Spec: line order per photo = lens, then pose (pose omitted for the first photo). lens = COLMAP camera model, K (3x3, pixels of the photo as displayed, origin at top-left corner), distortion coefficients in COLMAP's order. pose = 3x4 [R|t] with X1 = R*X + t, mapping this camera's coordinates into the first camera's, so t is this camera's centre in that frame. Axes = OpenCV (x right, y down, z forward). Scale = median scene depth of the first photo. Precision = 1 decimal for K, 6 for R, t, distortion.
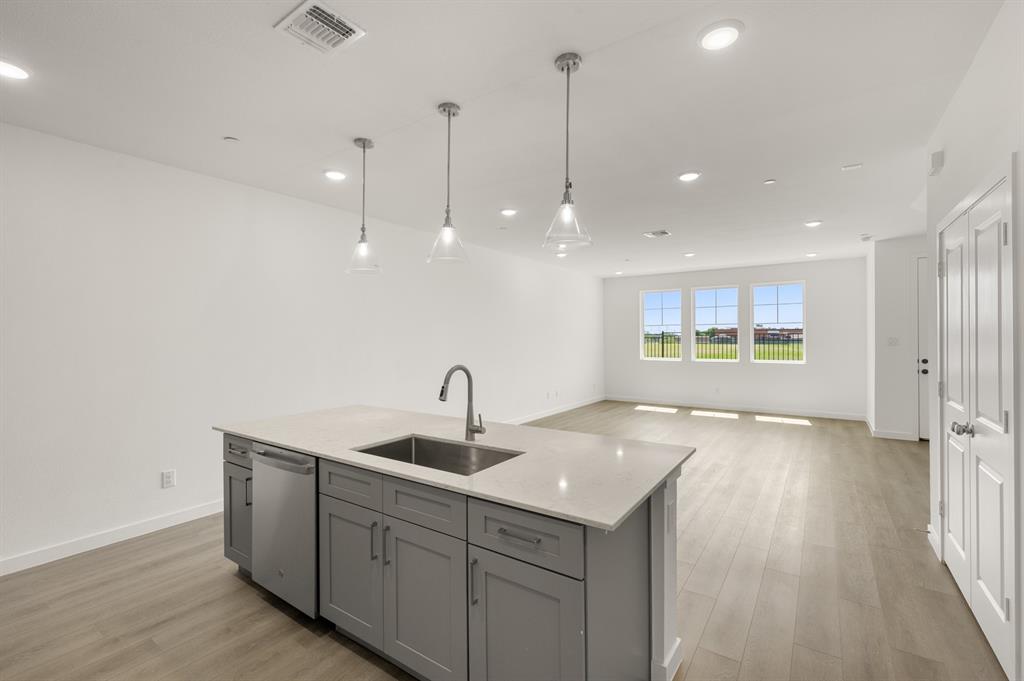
lens RADIAL K [[443.1, 0, 513.9], [0, 443.1, 337.2], [0, 0, 1]] dist [0.001279, -0.000062]
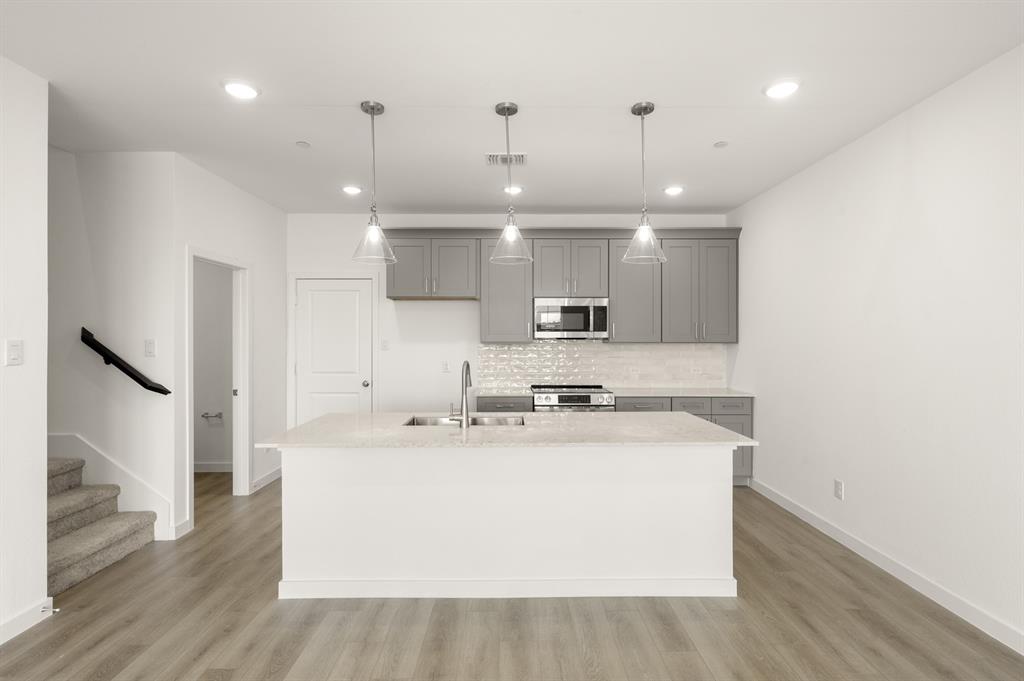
lens RADIAL K [[496.2, 0, 512.5], [0, 496.2, 337.6], [0, 0, 1]] dist [0.001676, 0.000089]
pose [[-0.817804, 0.005910, -0.575466, 0.200108], [0.005000, 0.999982, 0.003164, -0.001344], [0.575475, -0.000290, -0.817820, 0.790100]]
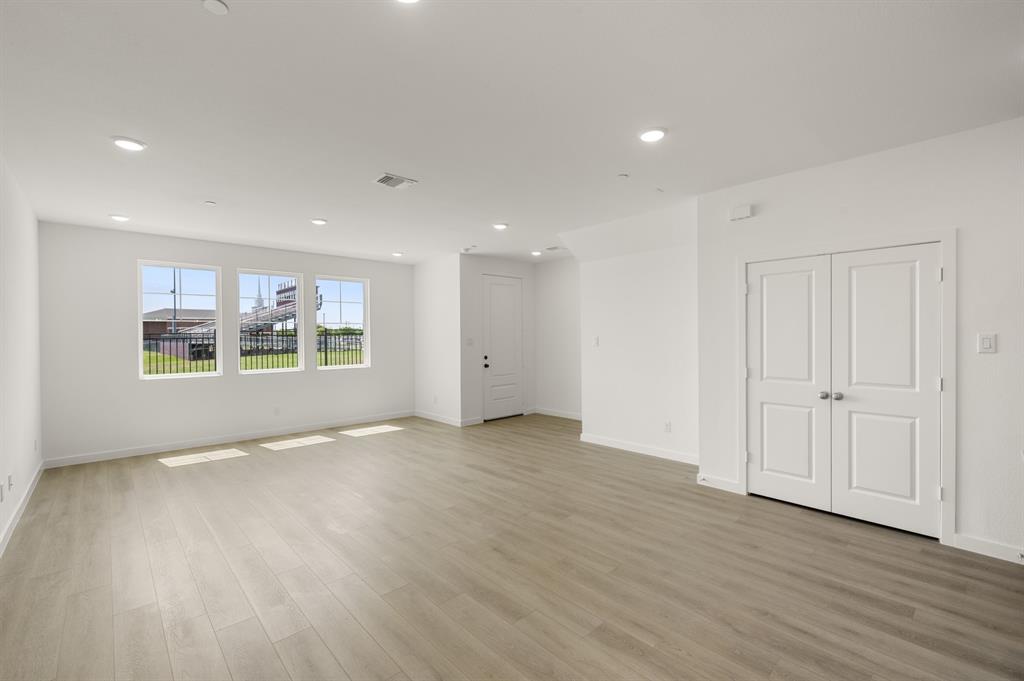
lens RADIAL K [[439.6, 0, 513.0], [0, 439.6, 336.7], [0, 0, 1]] dist [0.000403, 0.000575]
pose [[0.214283, 0.002060, 0.976769, -0.254989], [0.007031, 0.999969, -0.003652, 0.000501], [-0.976746, 0.007651, 0.214262, 0.634804]]
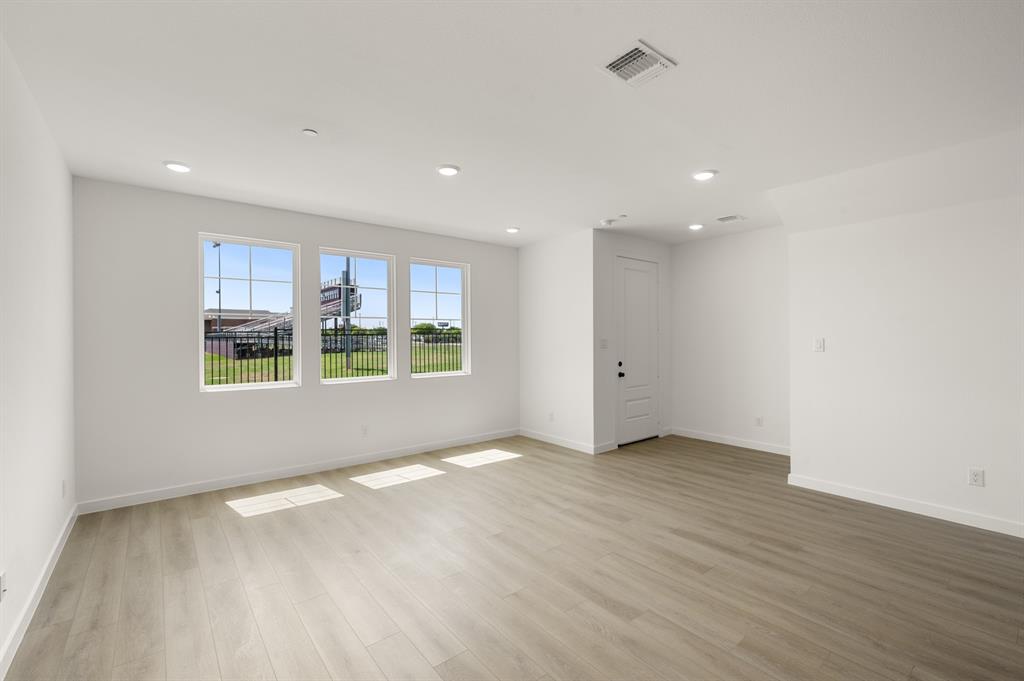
lens RADIAL K [[443.1, 0, 513.9], [0, 443.1, 337.2], [0, 0, 1]] dist [0.001279, -0.000062]
pose [[0.279920, 0.003403, 0.960017, -0.062818], [0.002049, 0.999989, -0.004142, -0.000523], [-0.960021, 0.003127, 0.279910, 0.915411]]
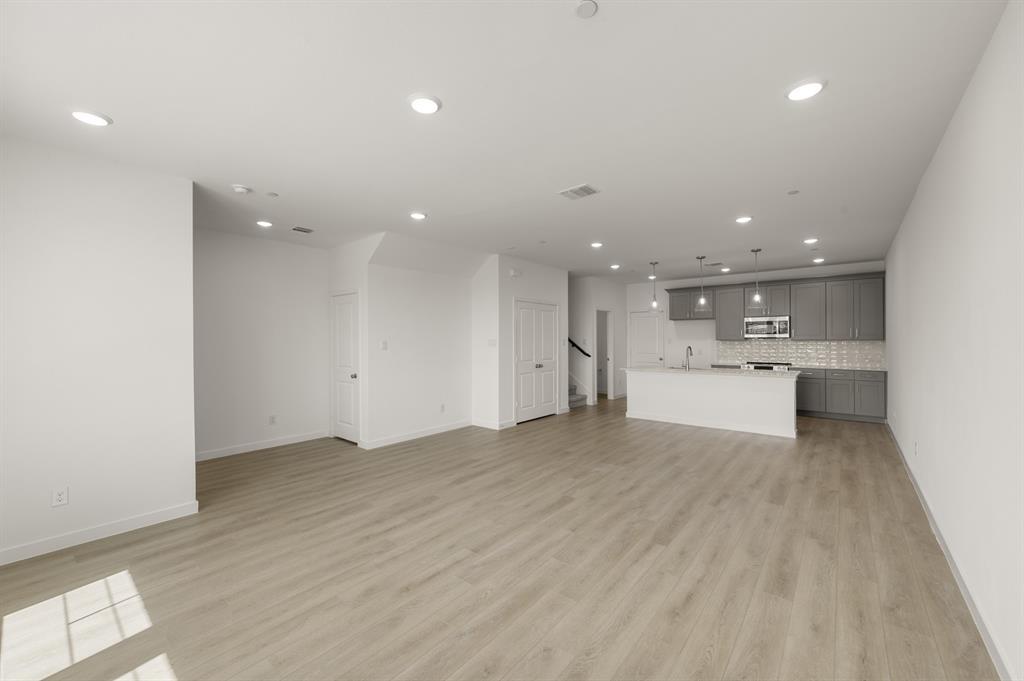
lens RADIAL K [[403.9, 0, 511.3], [0, 403.9, 337.7], [0, 0, 1]] dist [0.001239, 0.000129]
pose [[-0.996389, 0.010594, 0.084245, 0.349559], [0.010371, 0.999941, -0.003081, -0.001785], [-0.084273, -0.002196, -0.996440, 1.513806]]
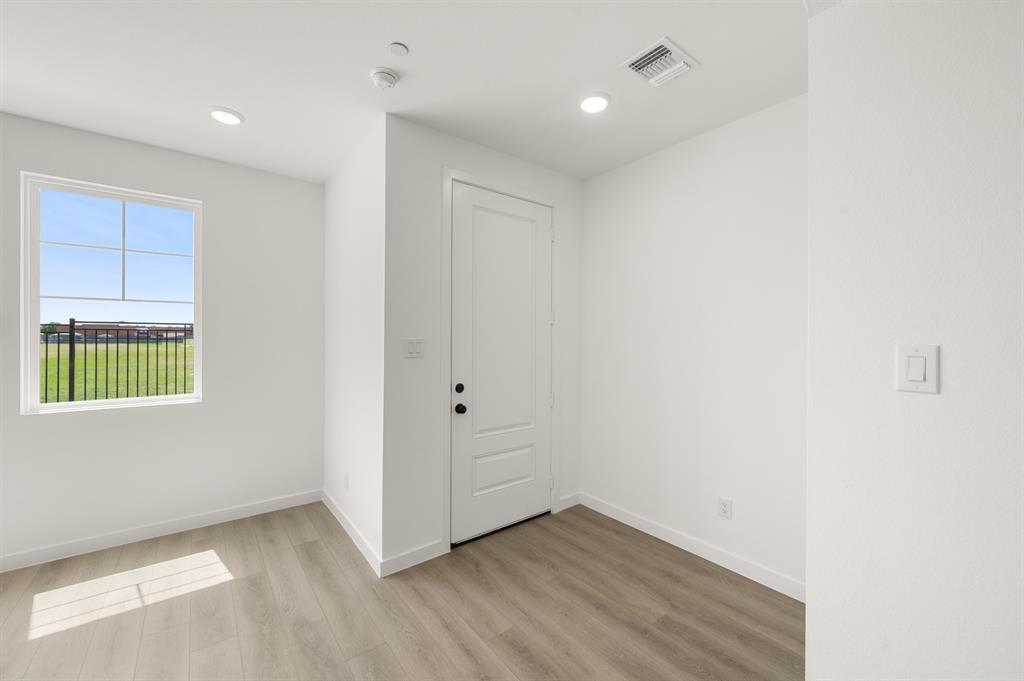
lens RADIAL K [[403.9, 0, 511.3], [0, 403.9, 337.7], [0, 0, 1]] dist [0.001239, 0.000129]
pose [[0.297784, 0.005659, 0.954616, 0.485483], [-0.009408, 0.999951, -0.002993, -0.002123], [-0.954587, -0.008090, 0.297823, 0.776273]]
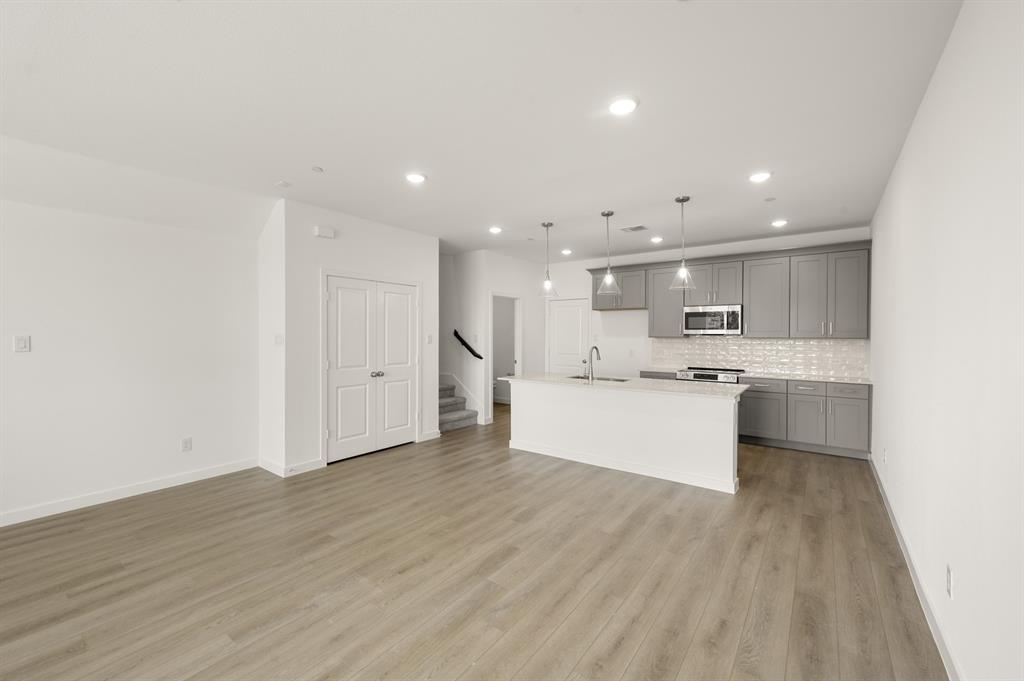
lens RADIAL K [[413.3, 0, 511.3], [0, 413.3, 337.5], [0, 0, 1]] dist [0.000707, -0.000067]
pose [[-0.999281, 0.004088, 0.037693, 0.082096], [0.004410, 0.999954, 0.008464, -0.000364], [-0.037656, 0.008625, -0.999254, 1.146153]]
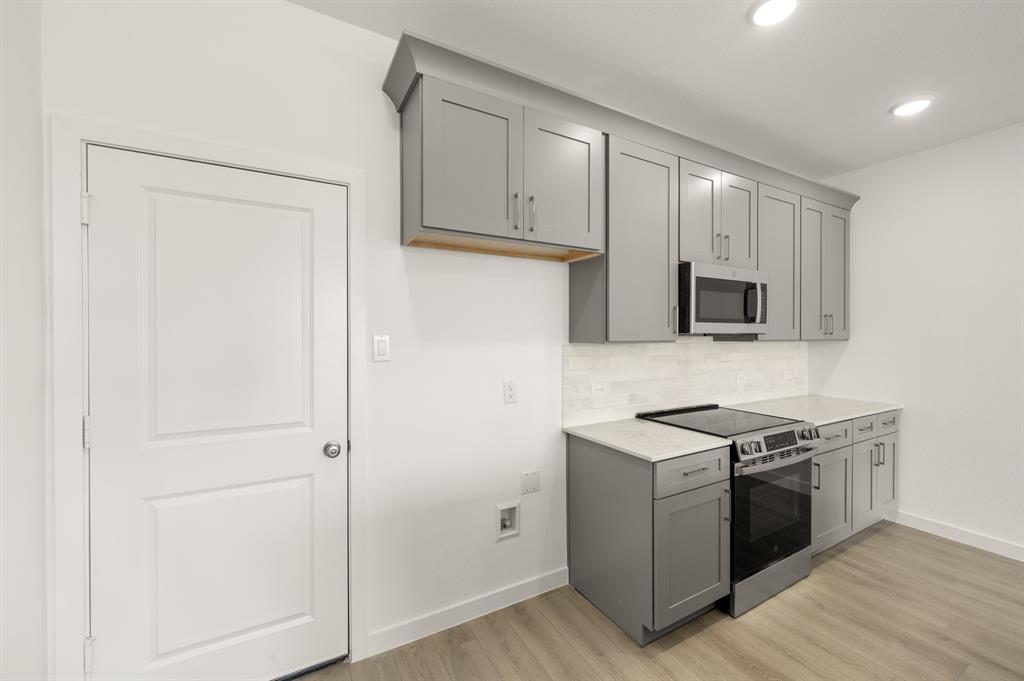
lens RADIAL K [[403.9, 0, 511.3], [0, 403.9, 337.7], [0, 0, 1]] dist [0.001239, 0.000129]
pose [[-0.438841, 0.014559, -0.898447, 0.108635], [0.003667, 0.999889, 0.014412, -0.000183], [0.898557, 0.003031, -0.438846, 0.176904]]
